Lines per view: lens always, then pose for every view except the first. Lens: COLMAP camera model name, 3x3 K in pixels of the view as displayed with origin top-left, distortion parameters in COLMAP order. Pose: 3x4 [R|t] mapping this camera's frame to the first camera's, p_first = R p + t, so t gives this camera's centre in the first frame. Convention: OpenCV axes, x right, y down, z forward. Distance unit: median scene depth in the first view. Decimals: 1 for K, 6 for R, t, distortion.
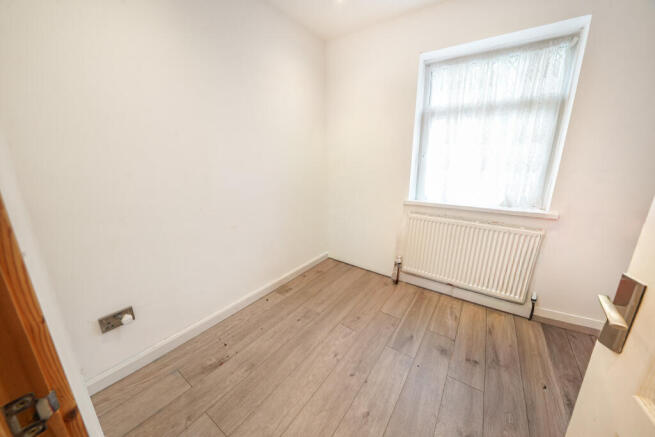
lens RADIAL K [[230.9, 0, 331.5], [0, 230.9, 221.0], [0, 0, 1]] dist [-0.010086, 0.000266]
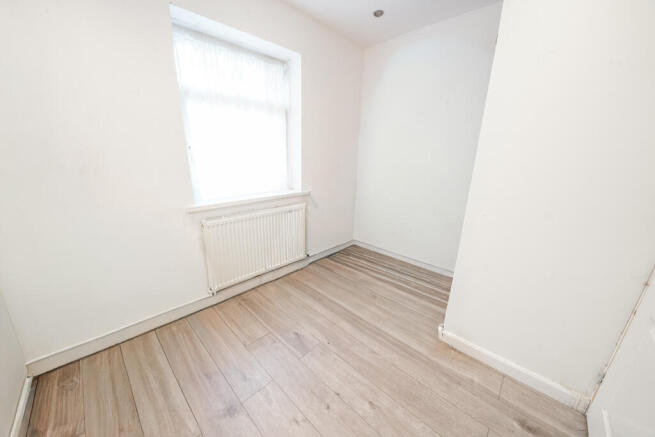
lens RADIAL K [[230.9, 0, 328.1], [0, 230.9, 219.9], [0, 0, 1]] dist [-0.010086, 0.000266]
pose [[0.170163, -0.278547, 0.945228, -0.376697], [0.235232, 0.942968, 0.235534, -0.142021], [-0.956928, 0.182269, 0.225981, 0.479433]]
